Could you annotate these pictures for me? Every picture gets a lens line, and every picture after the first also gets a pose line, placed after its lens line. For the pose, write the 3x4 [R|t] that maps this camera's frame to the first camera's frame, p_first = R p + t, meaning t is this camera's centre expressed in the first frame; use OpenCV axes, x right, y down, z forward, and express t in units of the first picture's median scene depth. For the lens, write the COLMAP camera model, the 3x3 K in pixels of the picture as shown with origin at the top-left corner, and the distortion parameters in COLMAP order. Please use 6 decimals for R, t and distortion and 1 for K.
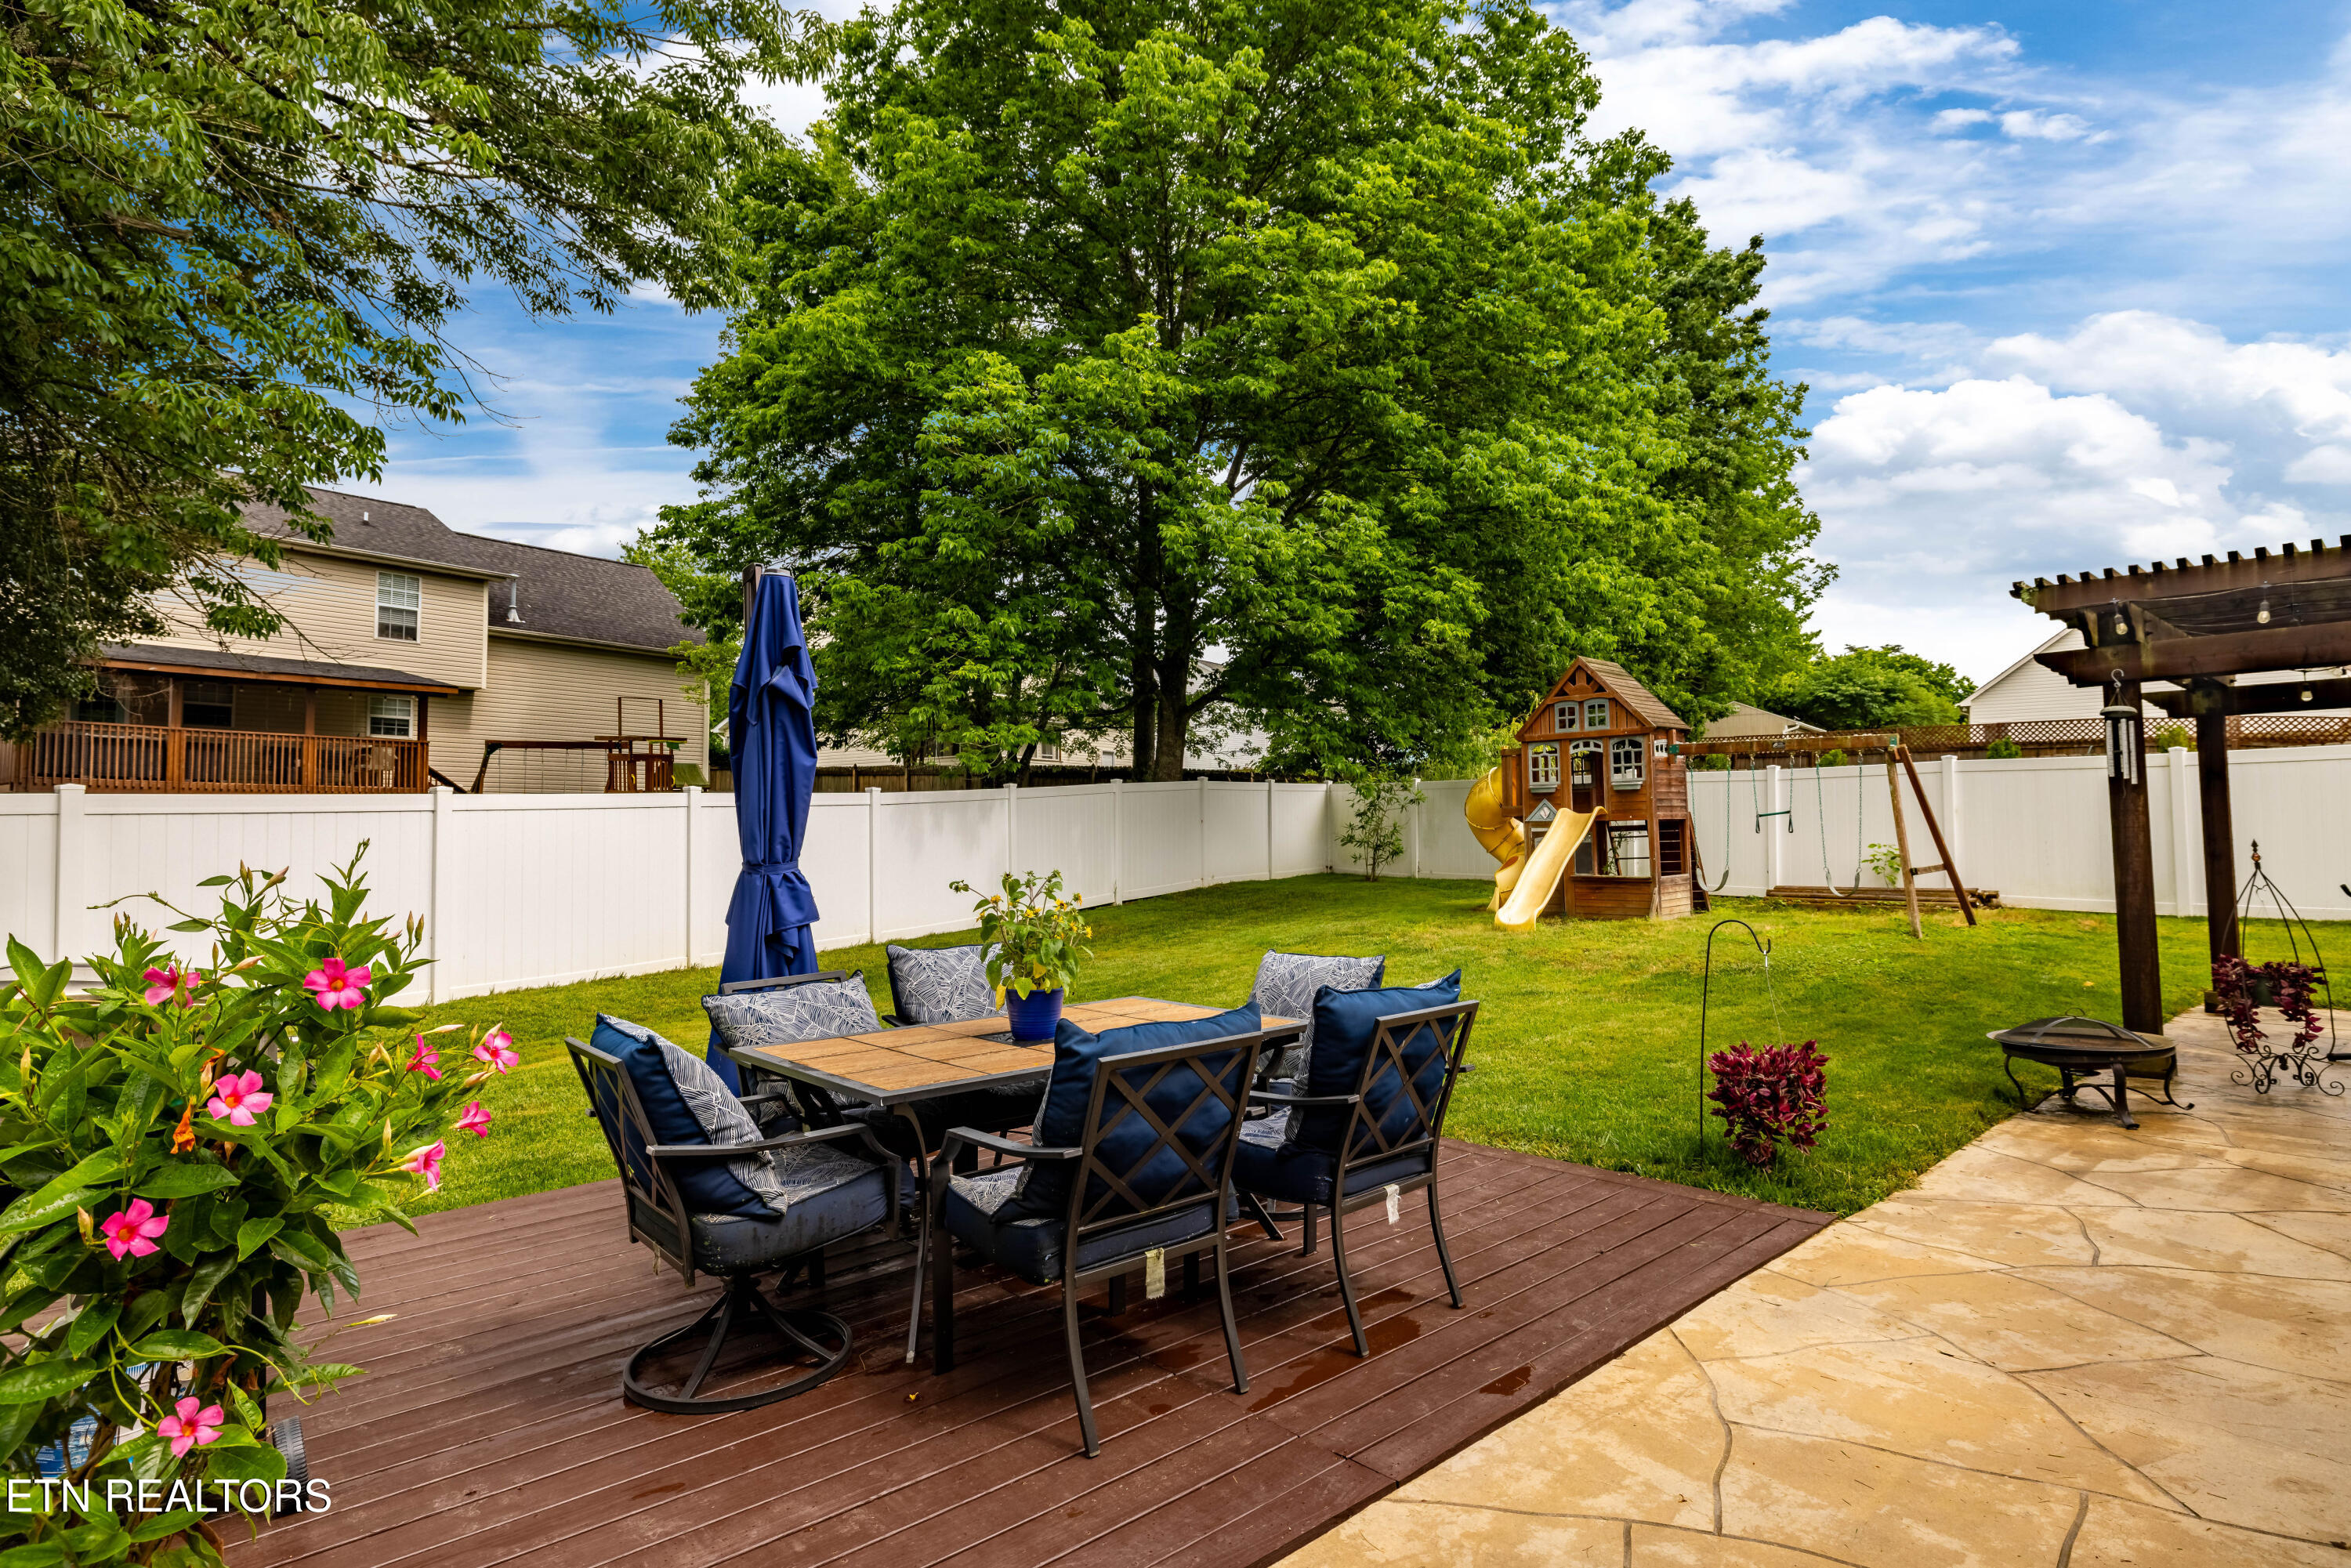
lens RADIAL K [[1204.0, 0, 1166.2], [0, 1204.0, 783.2], [0, 0, 1]] dist [-0.006139, -0.000624]
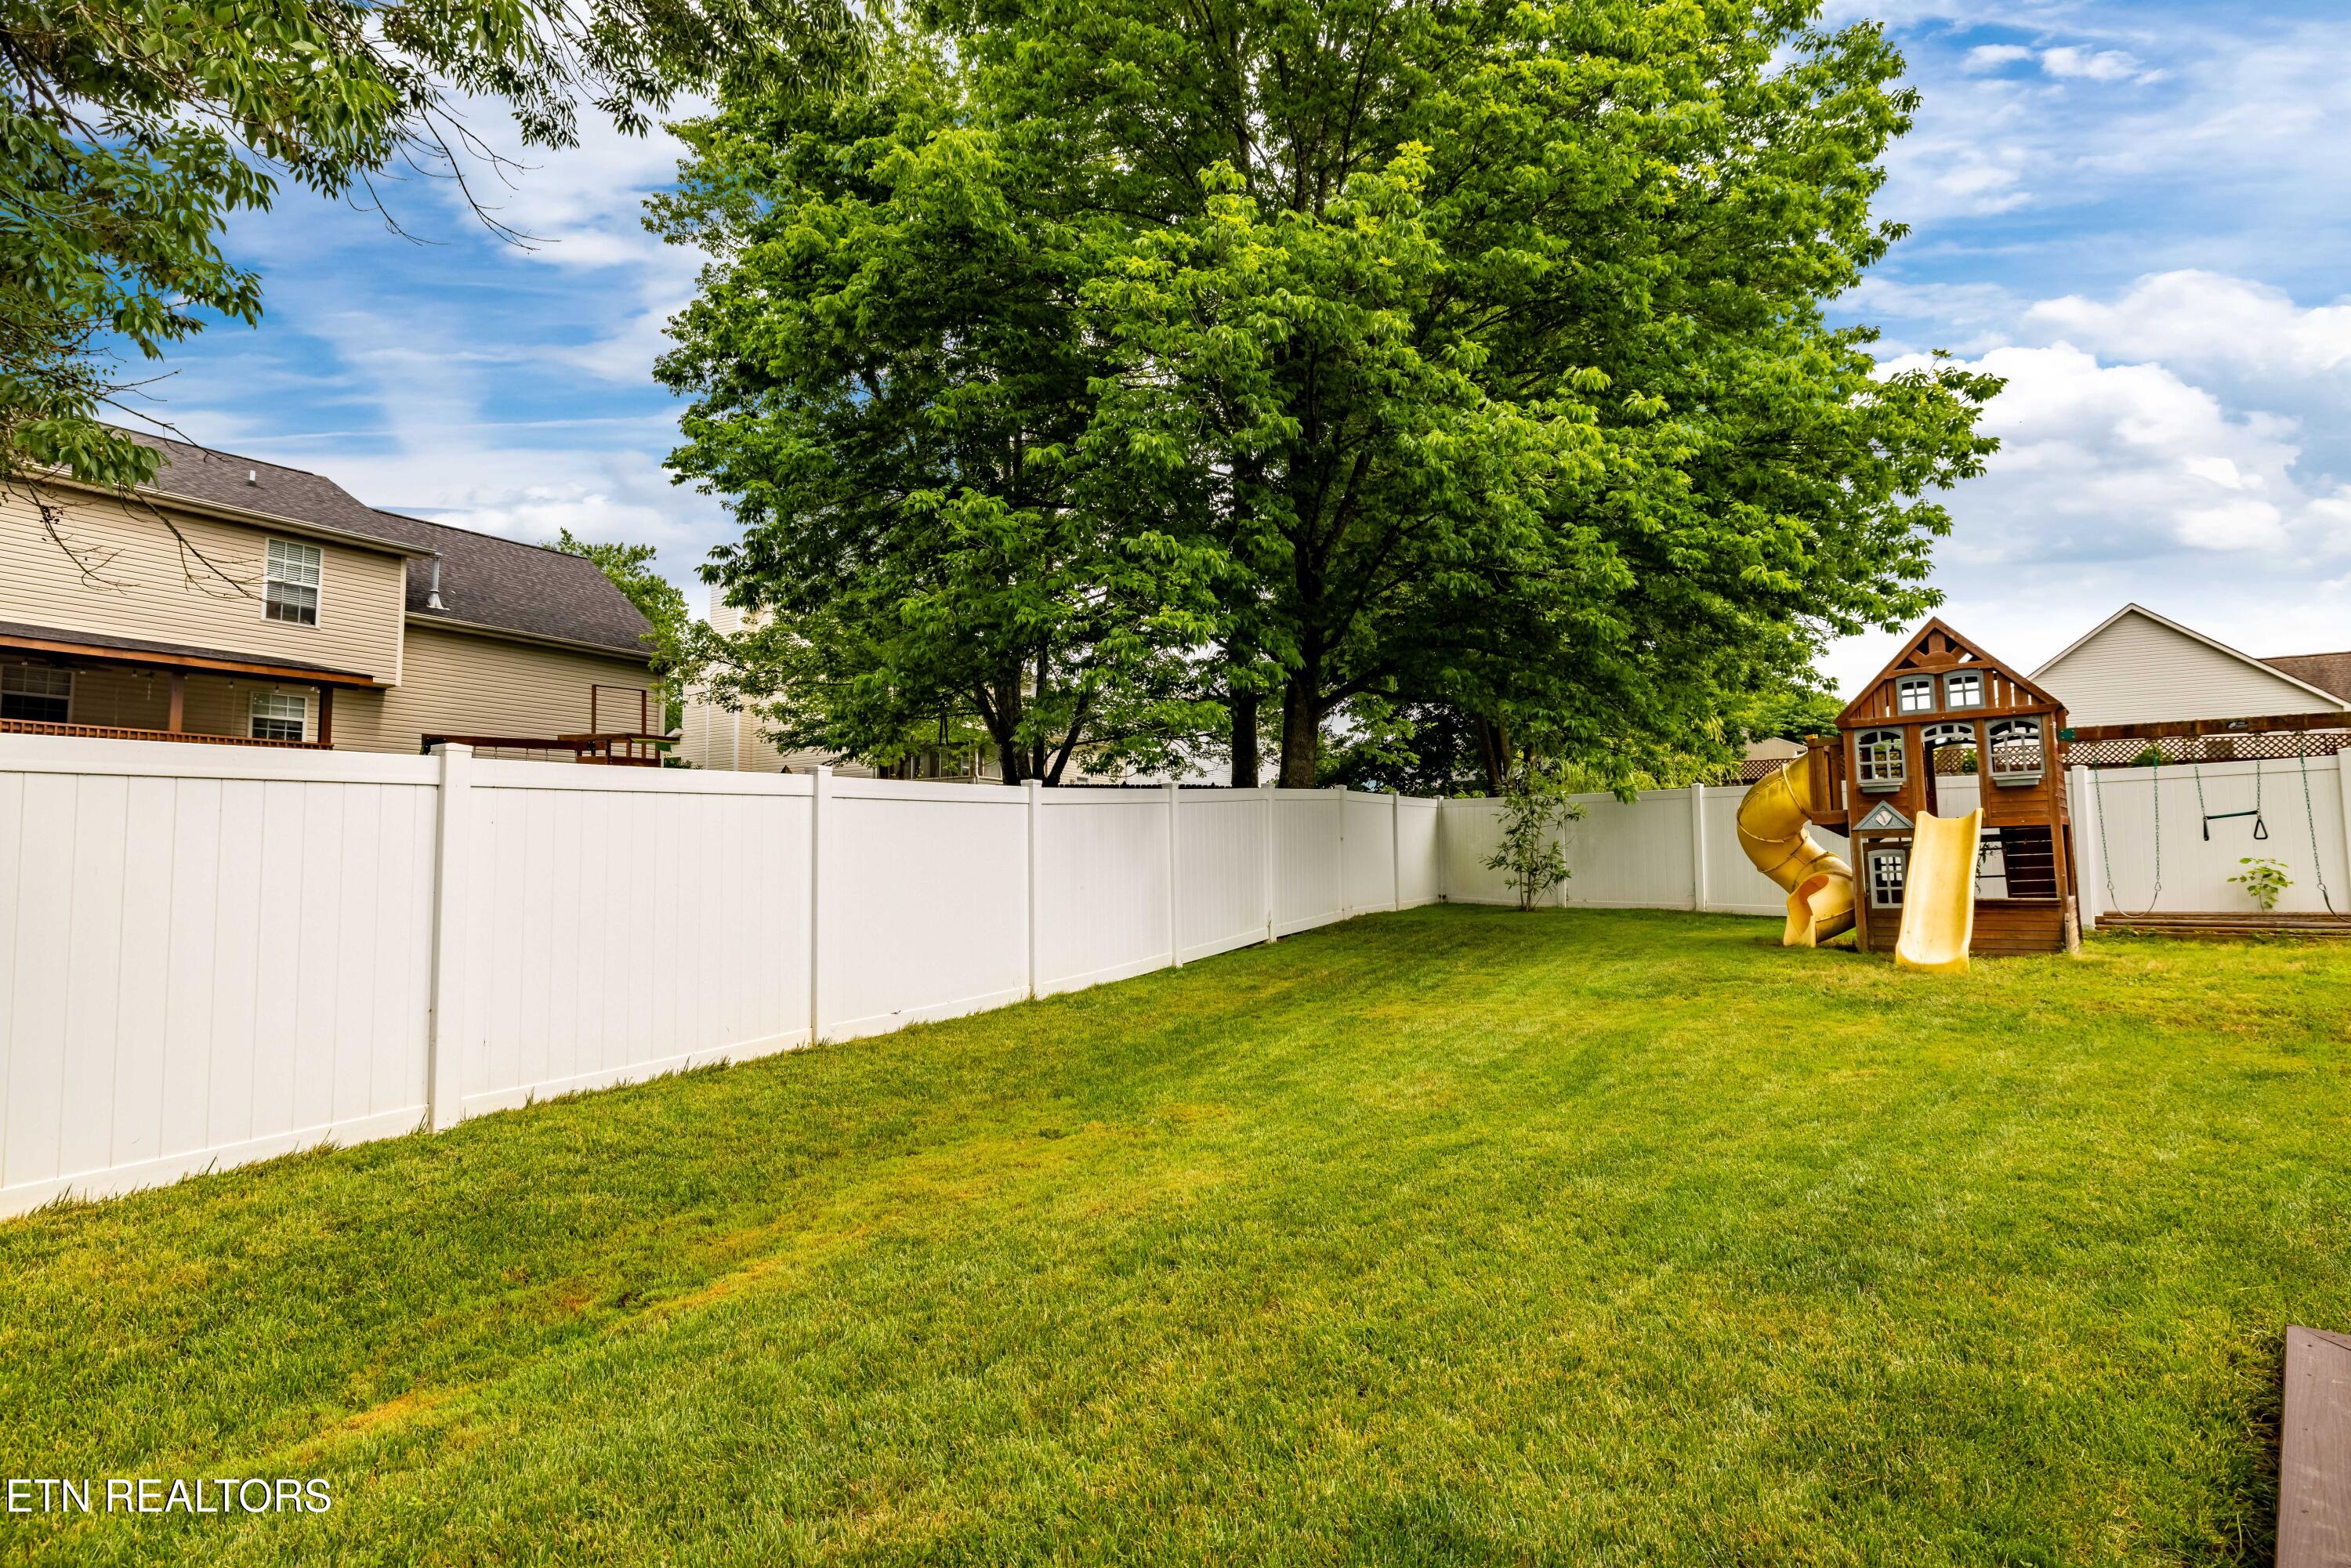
lens RADIAL K [[1204.0, 0, 1184.6], [0, 1204.0, 778.2], [0, 0, 1]] dist [-0.006139, -0.000624]
pose [[0.996144, 0.003720, 0.087650, -0.131140], [-0.000678, 0.999397, -0.034706, 0.016668], [-0.087726, 0.034512, 0.995547, 0.171884]]
